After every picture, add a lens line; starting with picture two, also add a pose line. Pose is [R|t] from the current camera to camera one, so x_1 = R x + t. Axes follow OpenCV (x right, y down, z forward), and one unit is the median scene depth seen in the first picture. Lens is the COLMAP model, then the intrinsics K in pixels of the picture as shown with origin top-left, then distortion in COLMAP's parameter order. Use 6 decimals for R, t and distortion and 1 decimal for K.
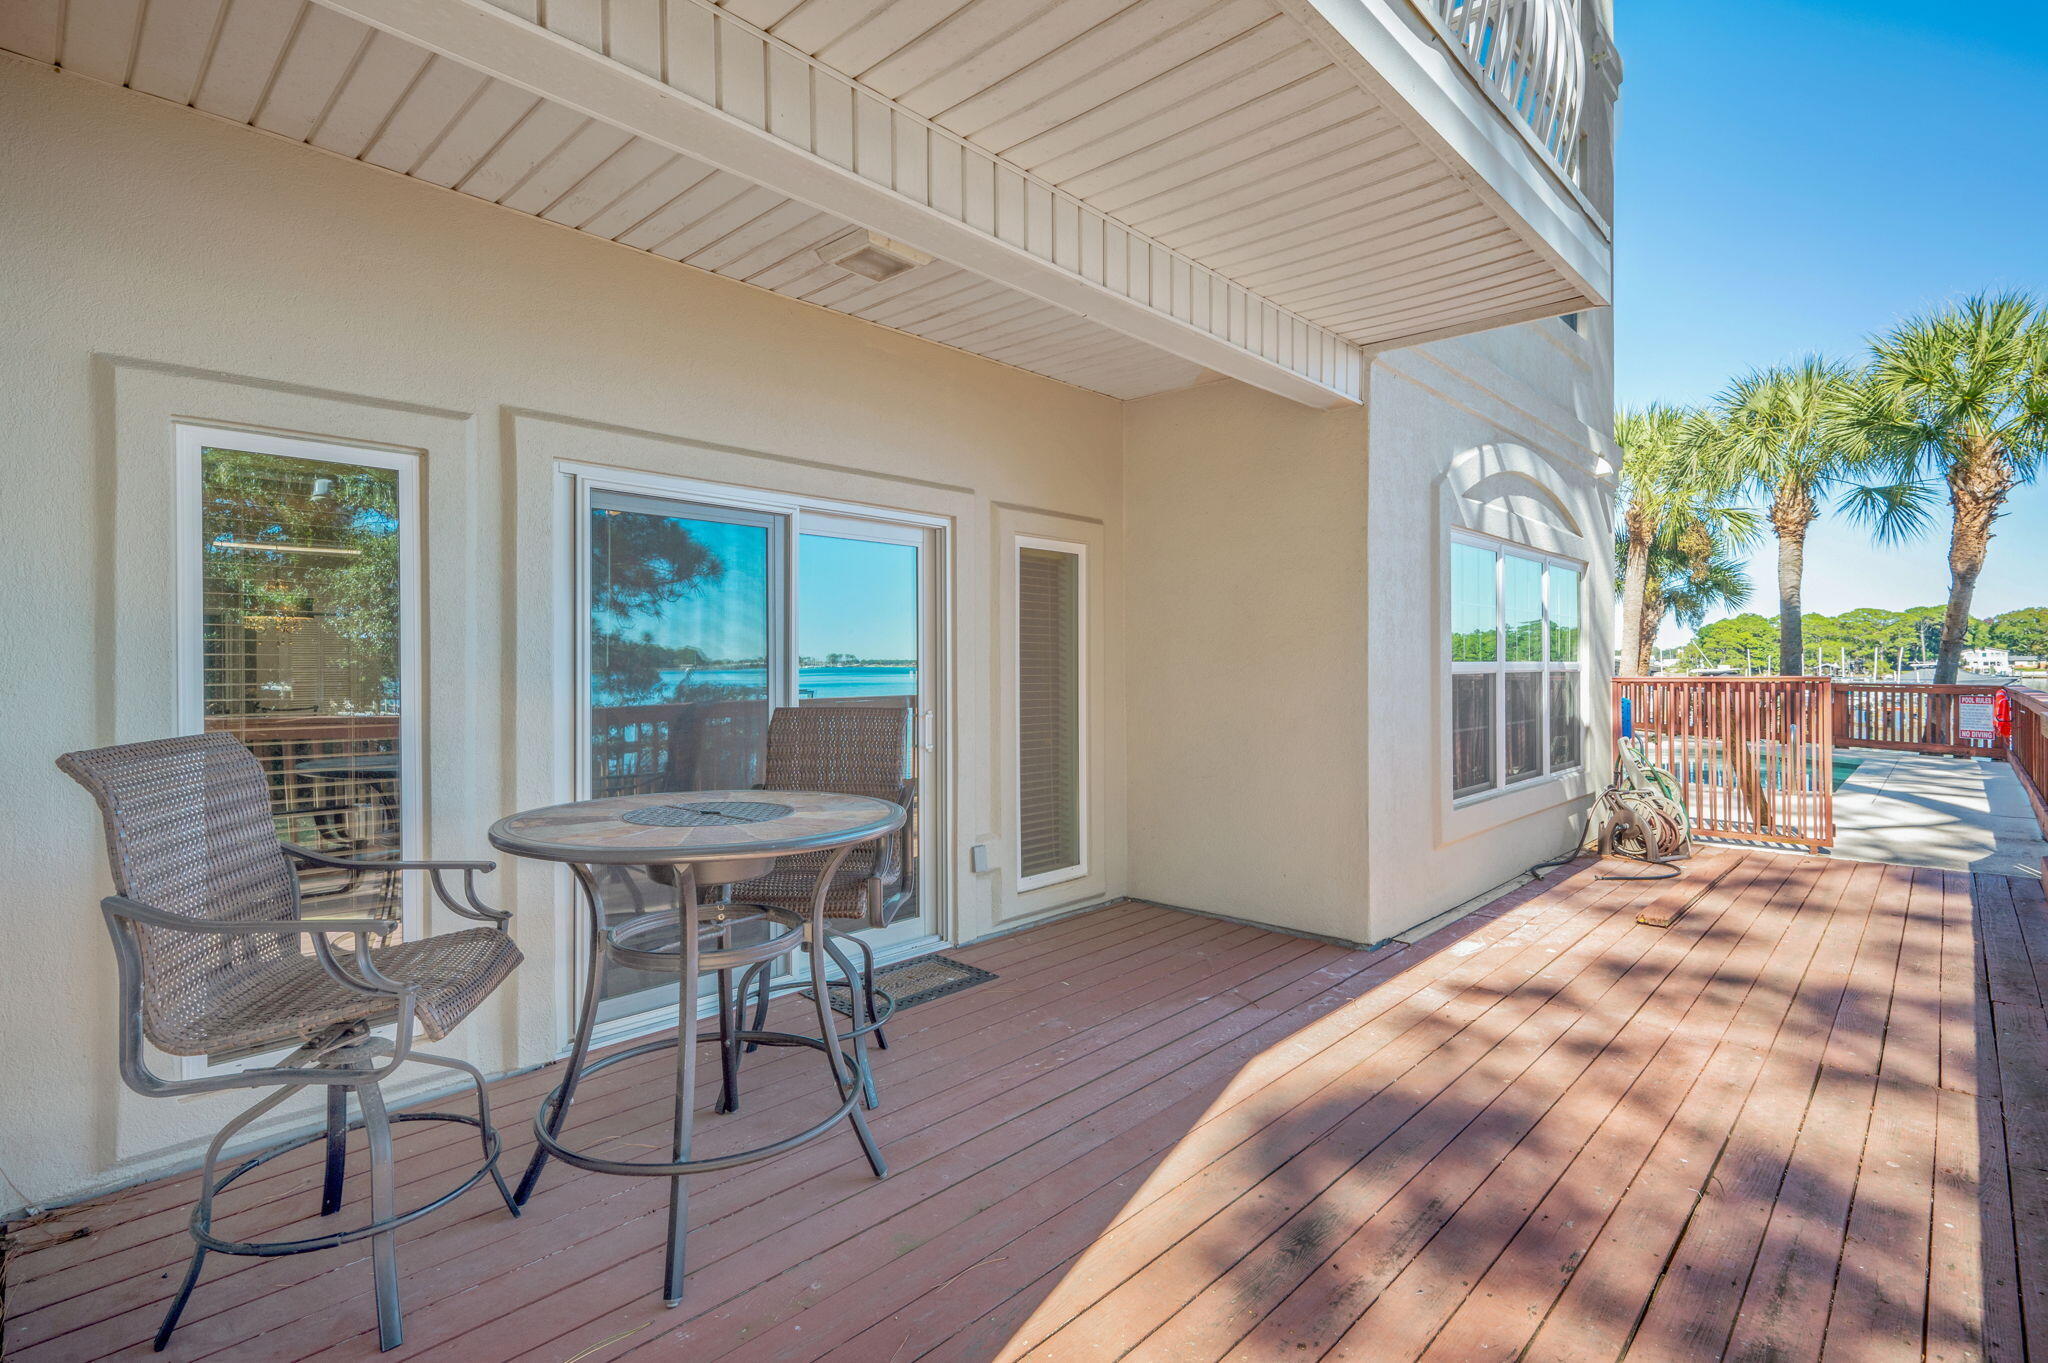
lens RADIAL K [[972.1, 0, 1035.7], [0, 972.1, 672.8], [0, 0, 1]] dist [-0.002693, -0.000444]
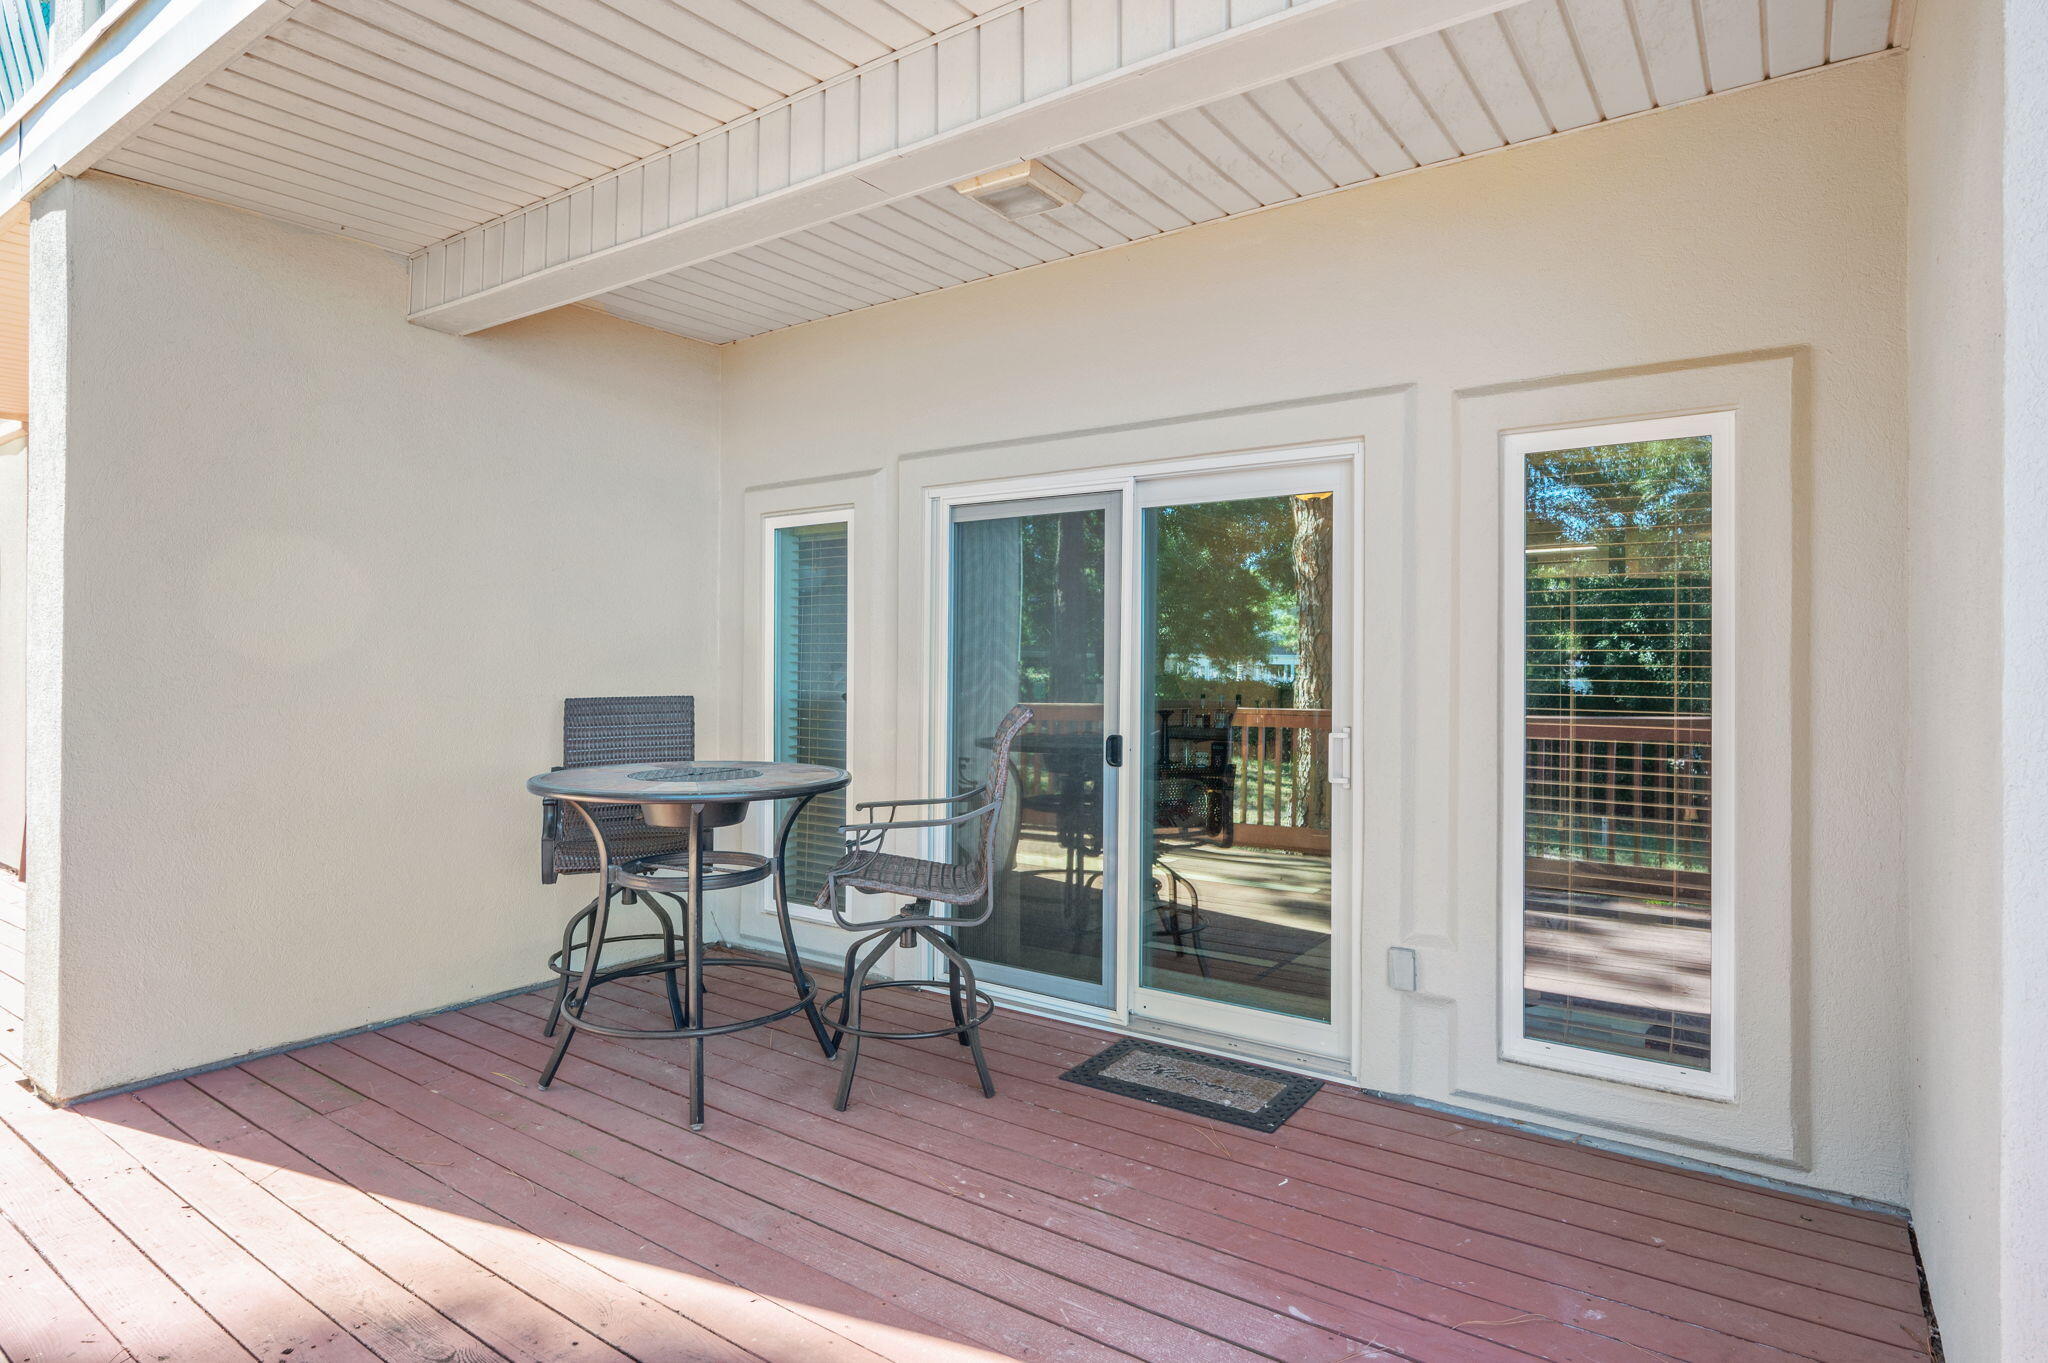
lens RADIAL K [[1104.1, 0, 1024.0], [0, 1104.1, 667.3], [0, 0, 1]] dist [0.000902, 0.000174]
pose [[0.136686, 0.002783, -0.990611, 0.811761], [-0.013369, 0.999910, 0.000965, -0.001520], [0.990524, 0.013112, 0.136711, 0.868170]]
